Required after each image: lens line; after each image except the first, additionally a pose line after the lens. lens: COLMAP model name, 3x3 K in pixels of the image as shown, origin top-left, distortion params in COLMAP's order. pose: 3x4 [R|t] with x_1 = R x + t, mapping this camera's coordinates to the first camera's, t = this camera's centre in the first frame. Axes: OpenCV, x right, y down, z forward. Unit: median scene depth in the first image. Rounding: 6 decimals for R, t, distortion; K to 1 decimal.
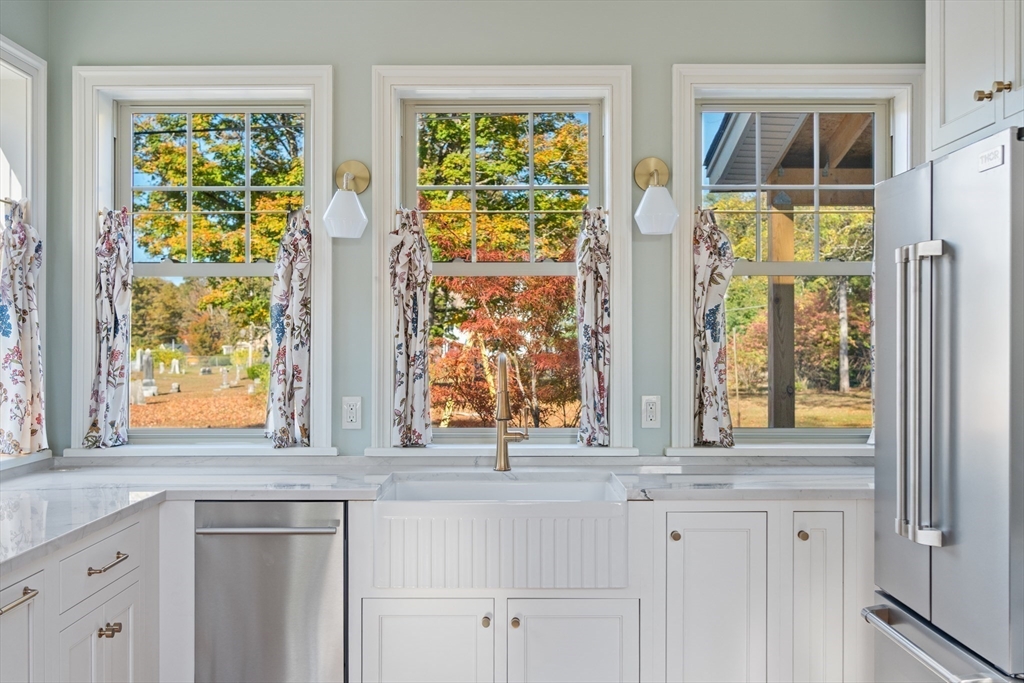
lens RADIAL K [[1064.4, 0, 496.3], [0, 1064.4, 357.9], [0, 0, 1]] dist [0.015822, 0.003880]
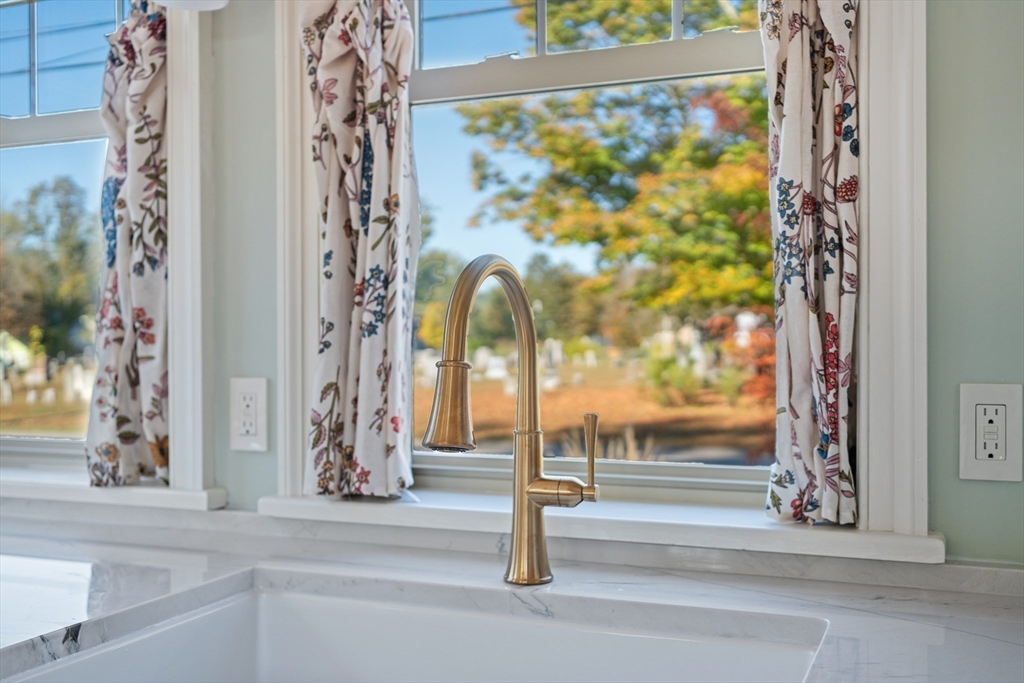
lens RADIAL K [[1064.4, 0, 496.3], [0, 1064.4, 357.9], [0, 0, 1]] dist [0.015822, 0.003880]
pose [[0.921526, 0.002567, -0.388309, 0.133311], [-0.000458, 0.999985, 0.005523, 0.025759], [0.388317, -0.004912, 0.921513, 0.636080]]
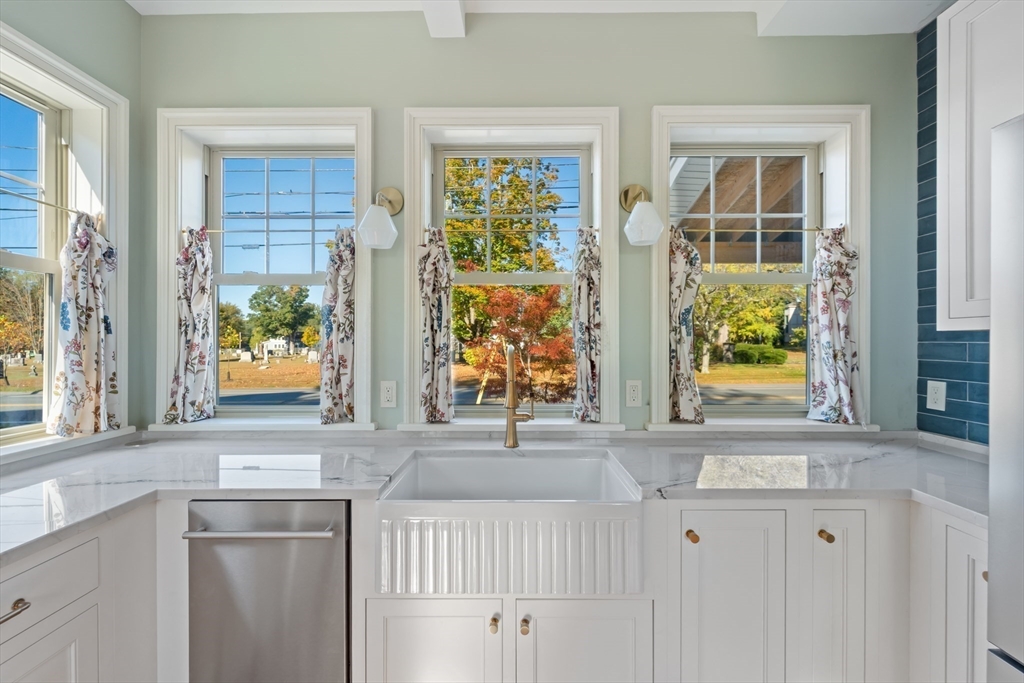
lens RADIAL K [[415.7, 0, 509.7], [0, 415.7, 345.0], [0, 0, 1]] dist [0.000672, -0.000433]
pose [[0.999998, 0.000275, -0.001934, 0.004351], [-0.000286, 0.999985, -0.005515, -0.002193], [0.001932, 0.005515, 0.999983, 0.527242]]
